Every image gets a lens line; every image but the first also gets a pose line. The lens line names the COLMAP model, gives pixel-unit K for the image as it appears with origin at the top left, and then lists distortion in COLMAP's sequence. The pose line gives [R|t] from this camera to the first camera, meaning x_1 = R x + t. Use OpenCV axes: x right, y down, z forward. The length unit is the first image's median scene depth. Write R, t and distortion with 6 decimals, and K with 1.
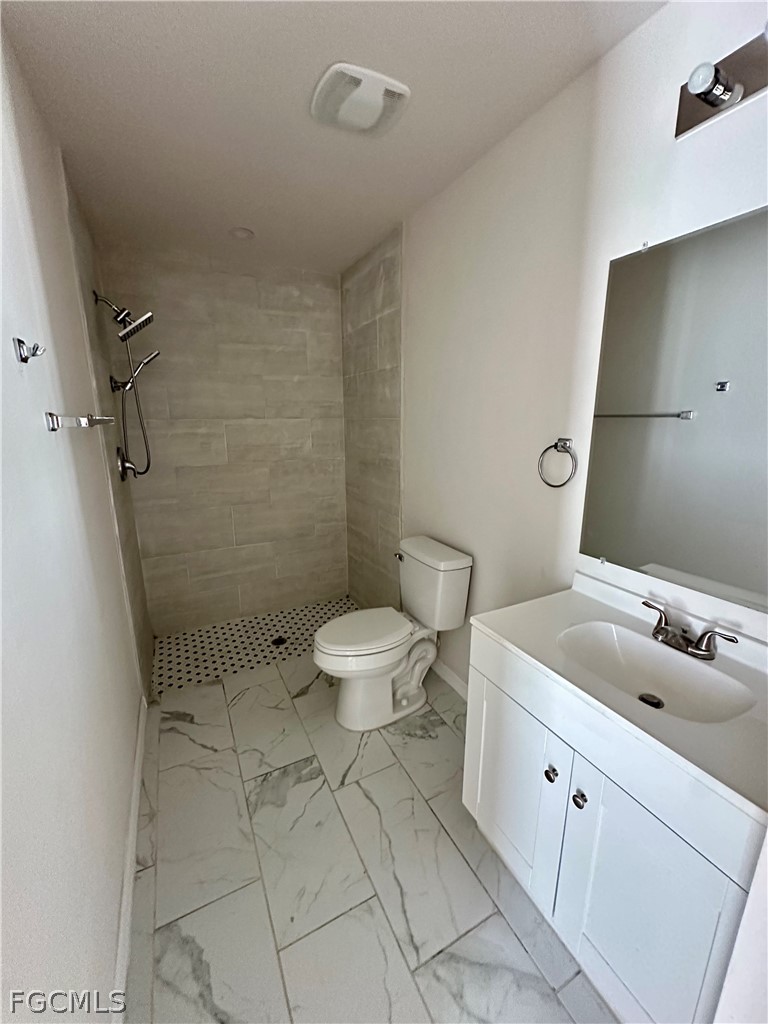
lens RADIAL K [[407.6, 0, 384.0], [0, 407.6, 512.0], [0, 0, 1]] dist [-0.002855, -0.000215]
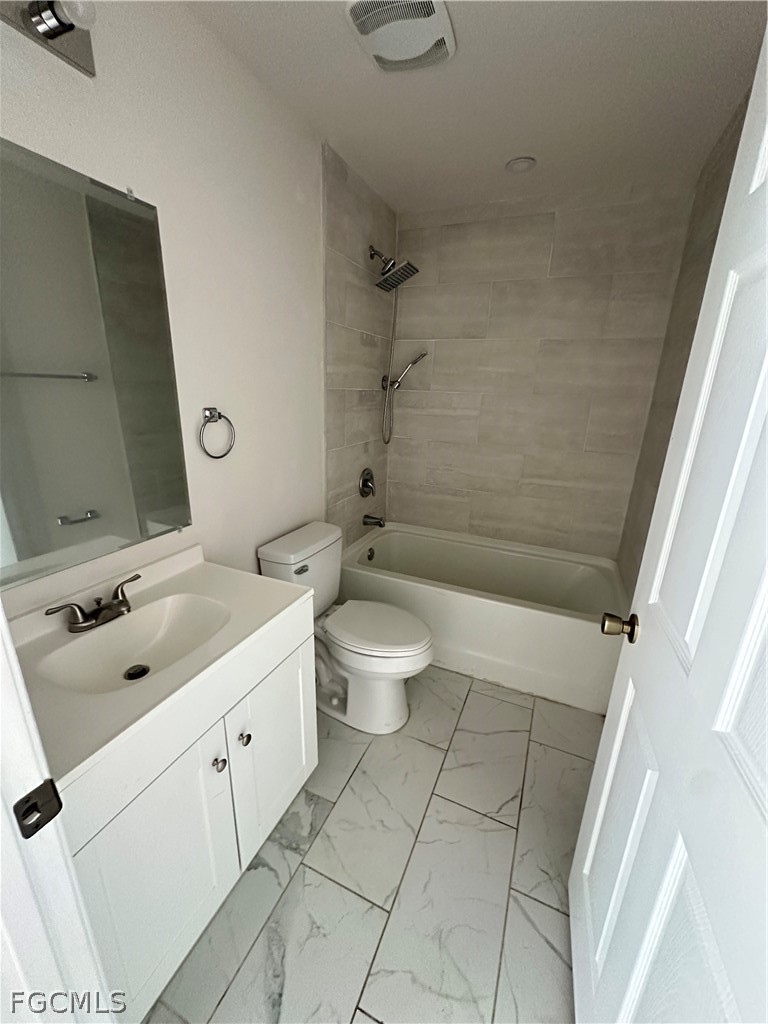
lens RADIAL K [[407.6, 0, 384.0], [0, 407.6, 512.0], [0, 0, 1]] dist [-0.002855, -0.000215]
pose [[-0.625794, -0.242367, 0.741377, -0.401164], [0.149320, 0.895692, 0.418855, -0.235655], [-0.765562, 0.372819, -0.524329, 0.971554]]
